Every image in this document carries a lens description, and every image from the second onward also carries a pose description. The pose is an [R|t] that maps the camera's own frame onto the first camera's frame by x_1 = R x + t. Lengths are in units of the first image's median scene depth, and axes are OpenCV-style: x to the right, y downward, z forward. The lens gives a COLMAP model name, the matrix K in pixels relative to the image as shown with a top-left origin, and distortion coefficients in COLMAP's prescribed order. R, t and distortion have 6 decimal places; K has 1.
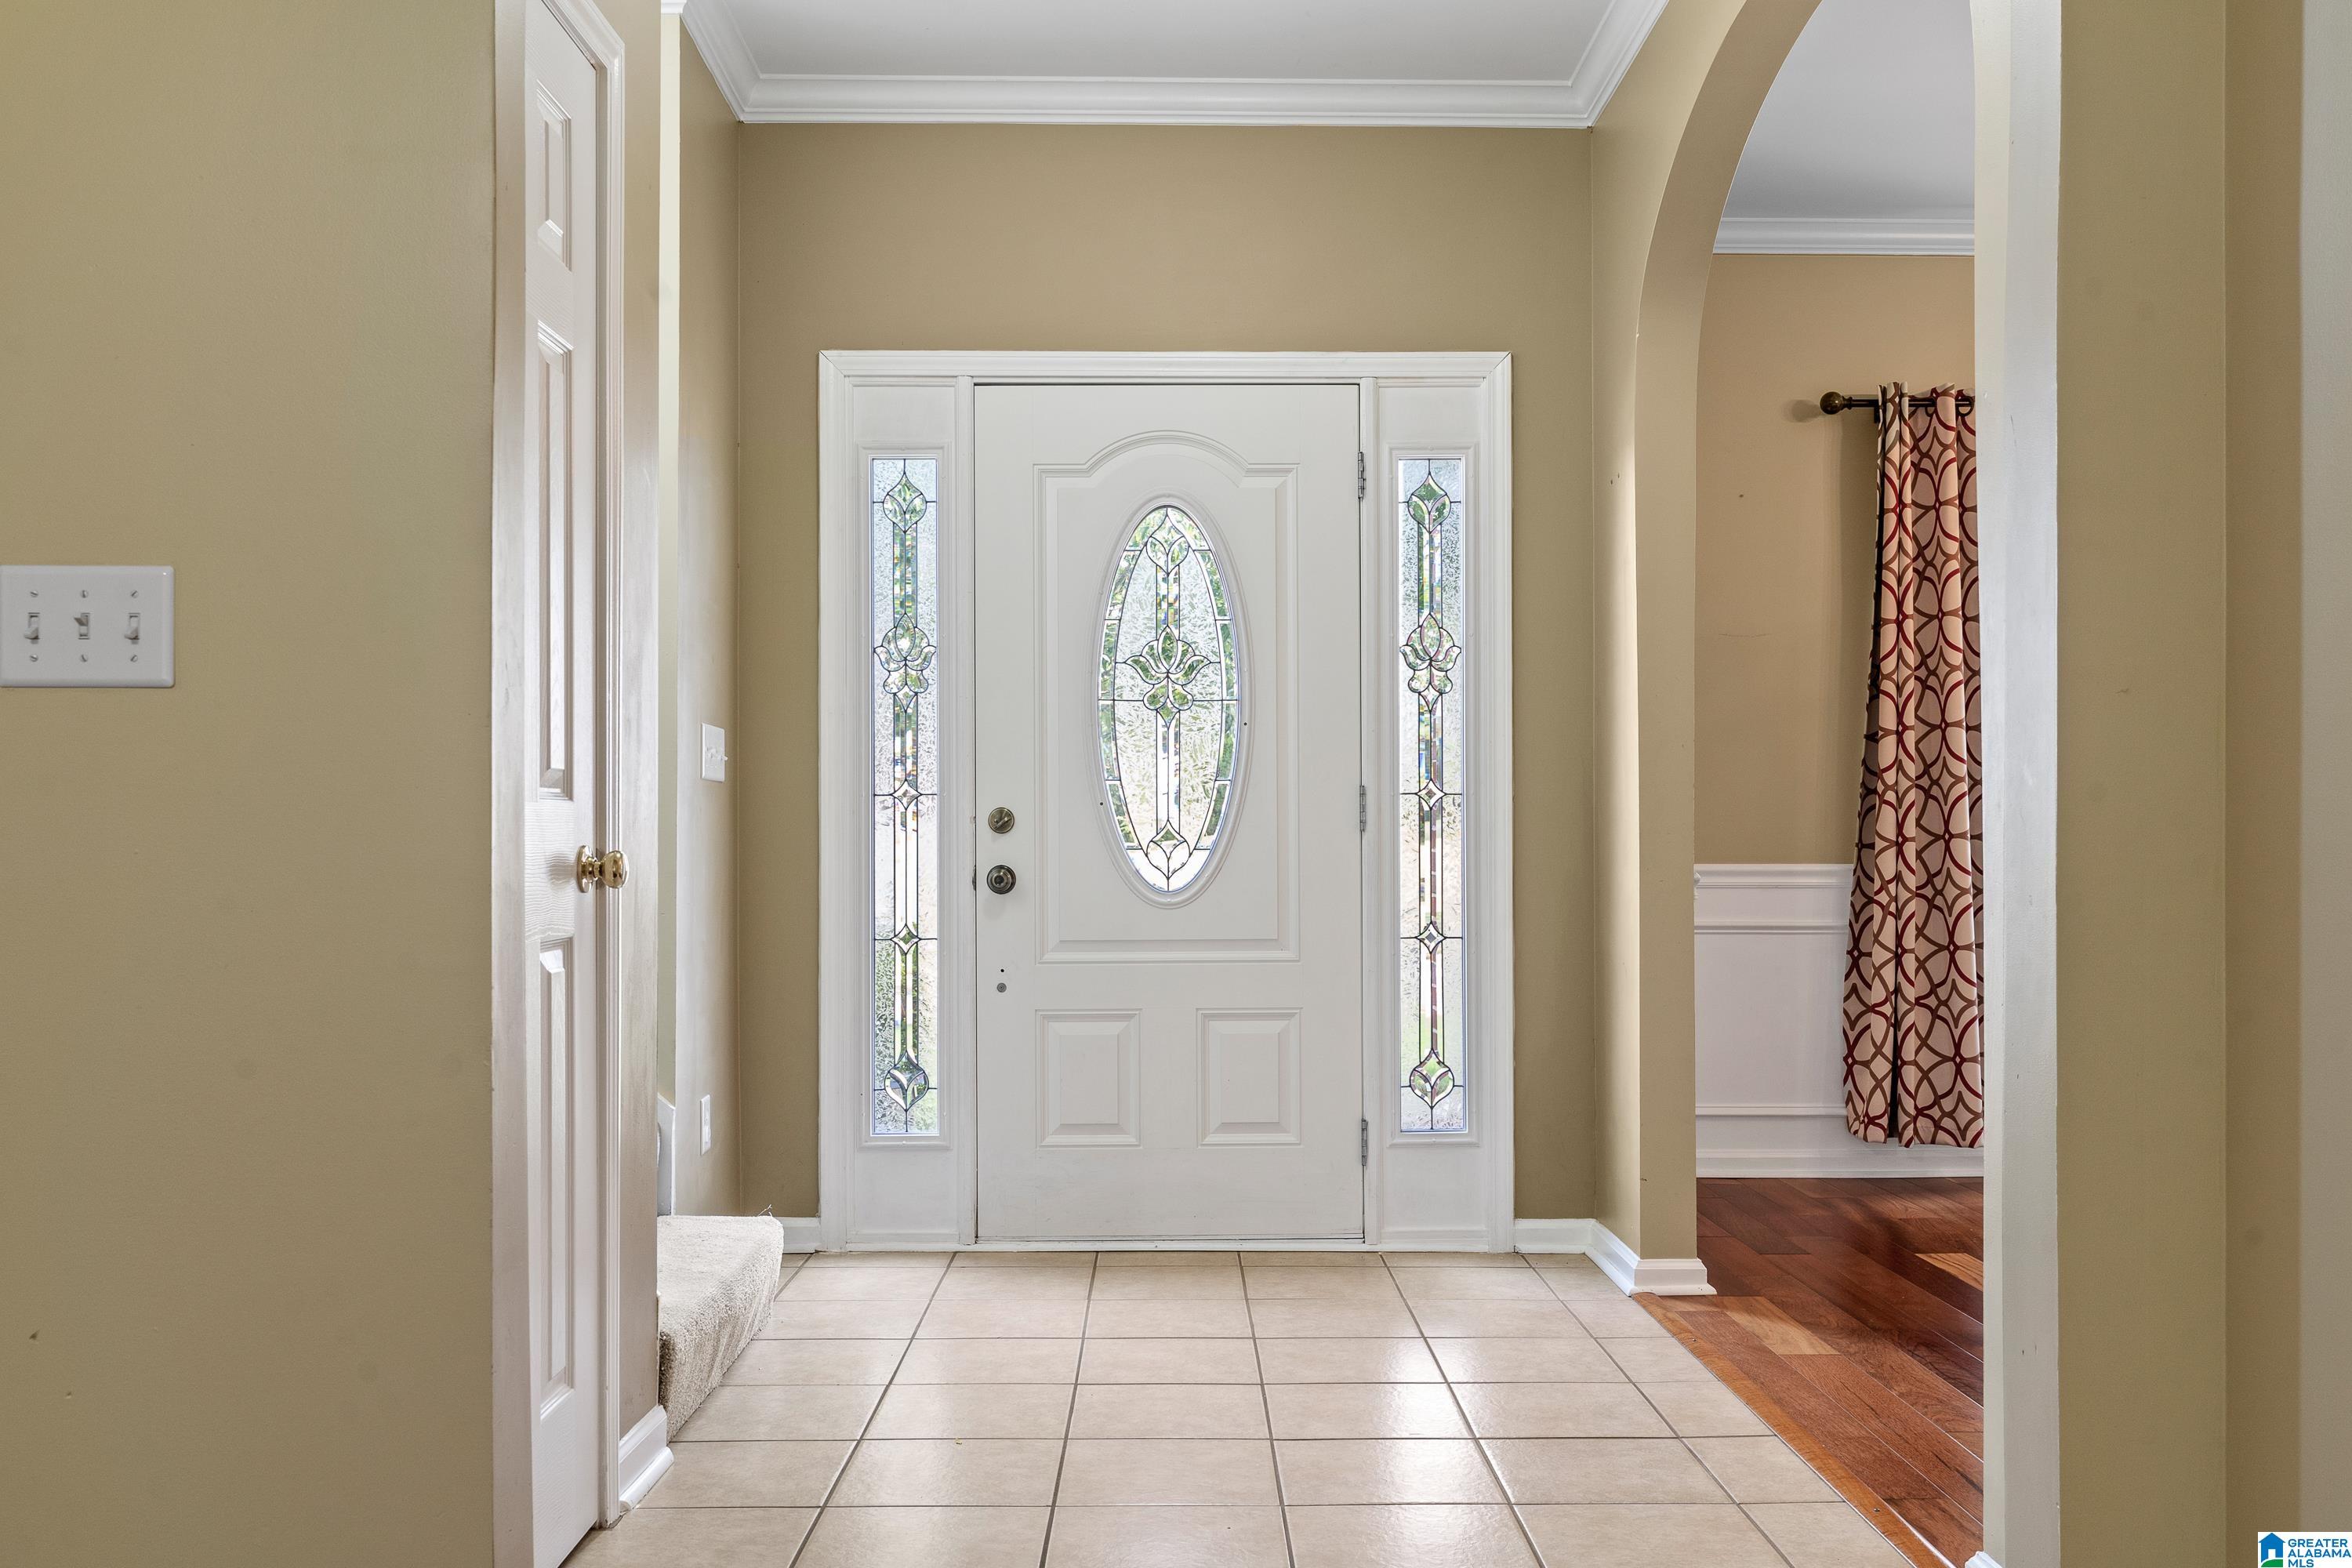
lens RADIAL K [[2004.8, 0, 1183.4], [0, 2004.8, 796.2], [0, 0, 1]] dist [-0.007219, -0.001601]
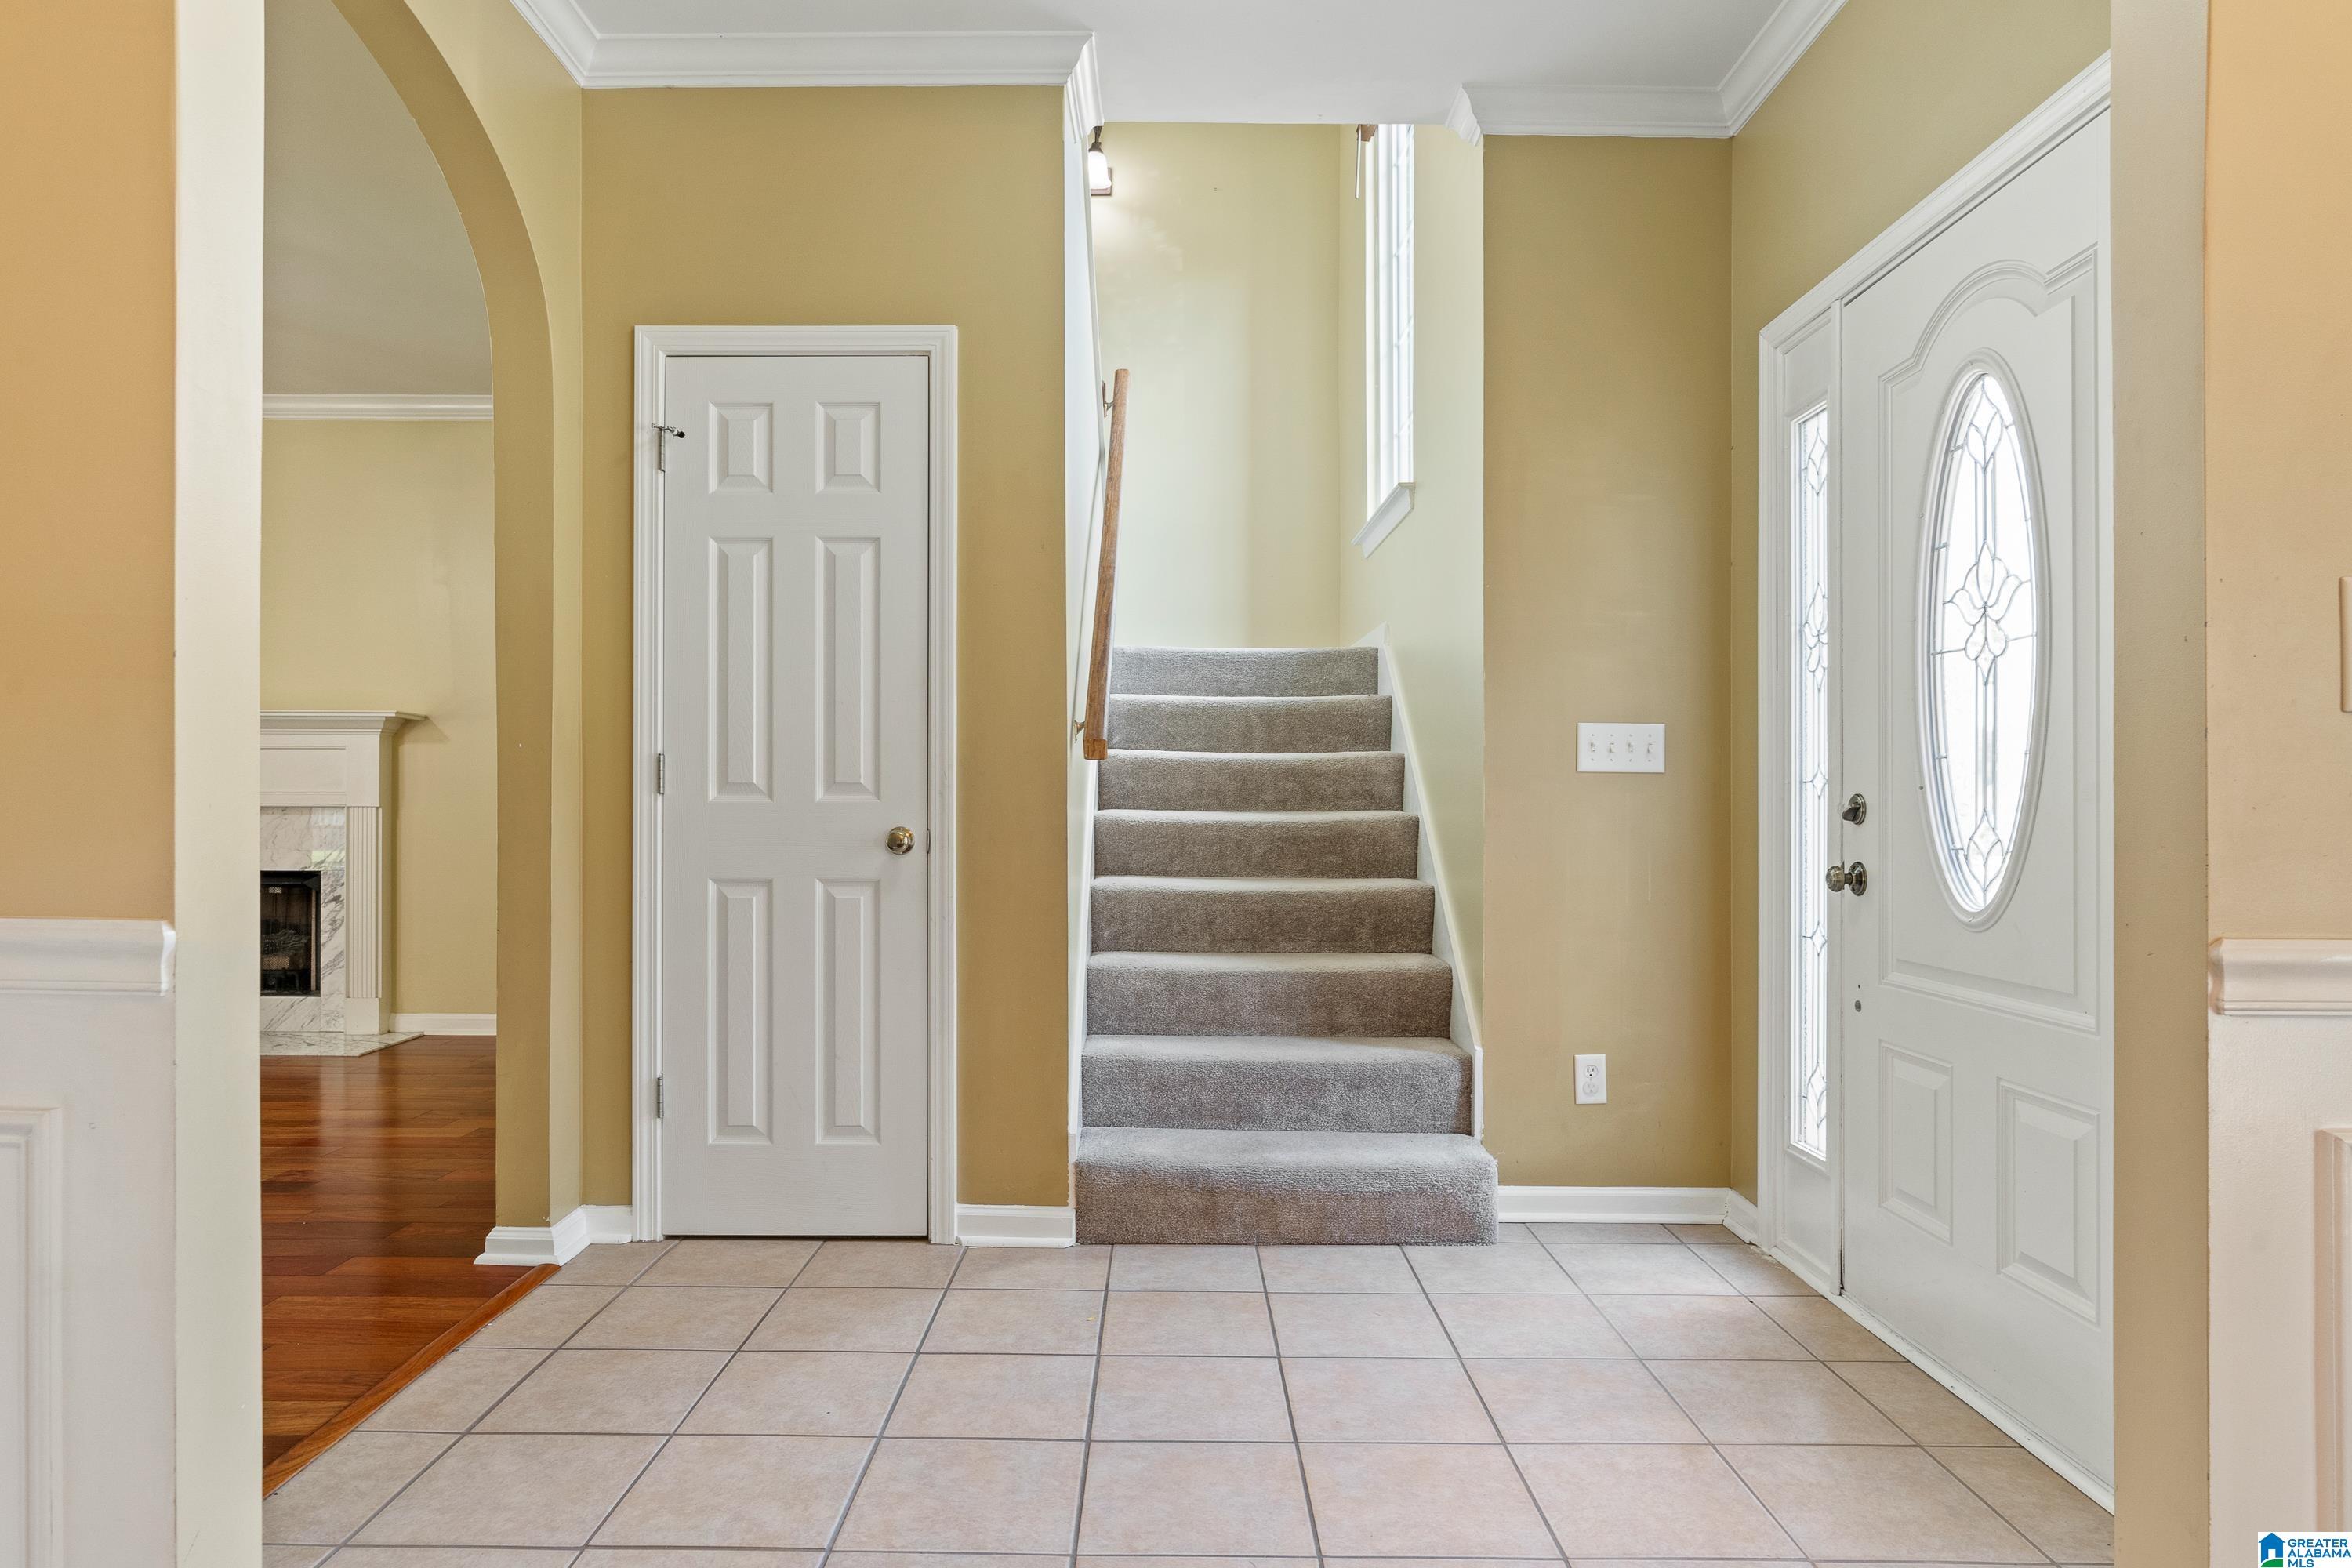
lens RADIAL K [[1330.1, 0, 1140.5], [0, 1330.1, 805.2], [0, 0, 1]] dist [-0.013336, 0.001809]
pose [[-0.005967, -0.002642, -0.999979, 0.473664], [0.013590, 0.999904, -0.002723, 0.007593], [0.999890, -0.013606, -0.005931, 0.704035]]
